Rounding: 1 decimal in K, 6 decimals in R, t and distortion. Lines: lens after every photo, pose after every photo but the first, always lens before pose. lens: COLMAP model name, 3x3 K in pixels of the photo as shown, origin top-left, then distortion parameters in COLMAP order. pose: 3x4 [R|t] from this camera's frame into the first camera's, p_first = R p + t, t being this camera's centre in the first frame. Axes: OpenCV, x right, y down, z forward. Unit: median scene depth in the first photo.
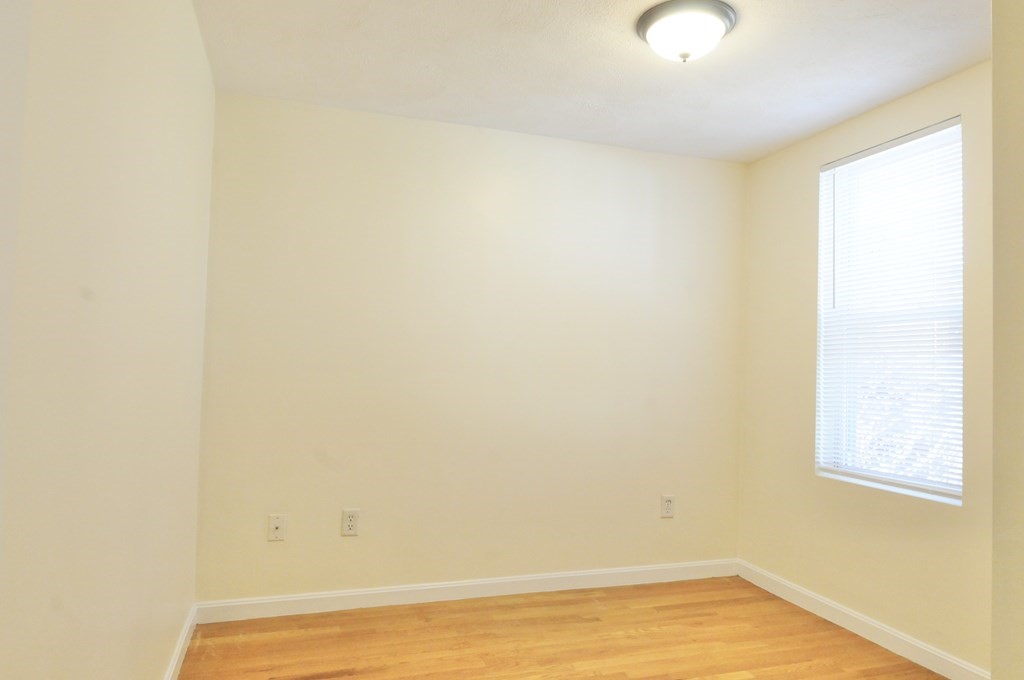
lens RADIAL K [[681.2, 0, 511.5], [0, 681.2, 341.0], [0, 0, 1]] dist [0.005262, 0.004251]
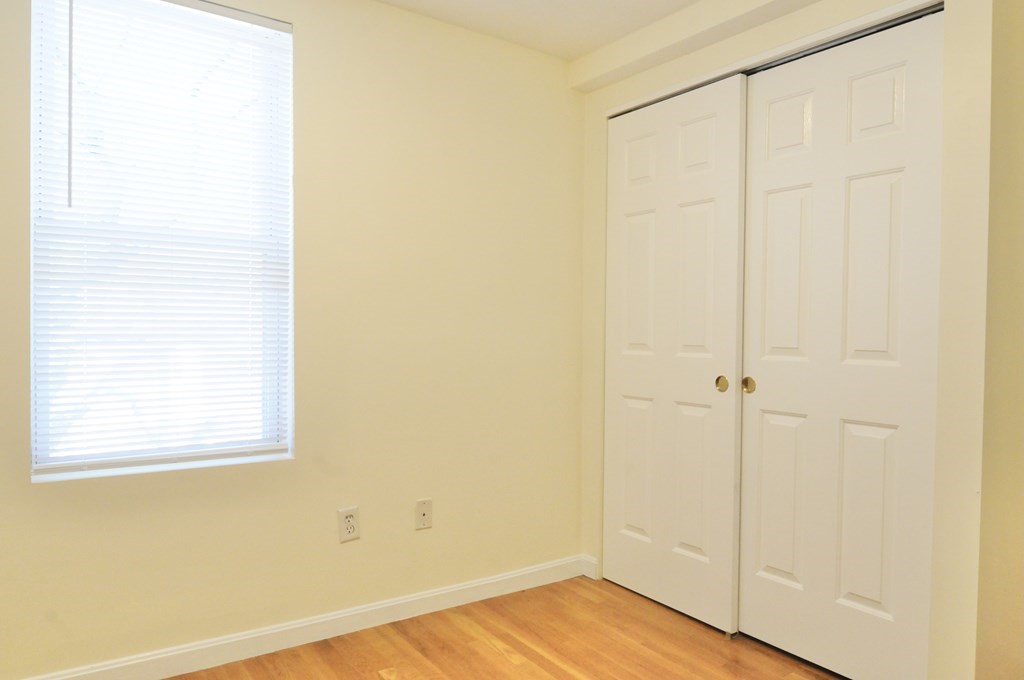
lens RADIAL K [[681.2, 0, 510.9], [0, 681.2, 334.5], [0, 0, 1]] dist [0.005262, 0.004251]
pose [[-0.287606, -0.041492, 0.956850, -0.282823], [-0.059833, 0.997888, 0.025287, 0.032229], [-0.955878, -0.049979, -0.289481, 0.934619]]
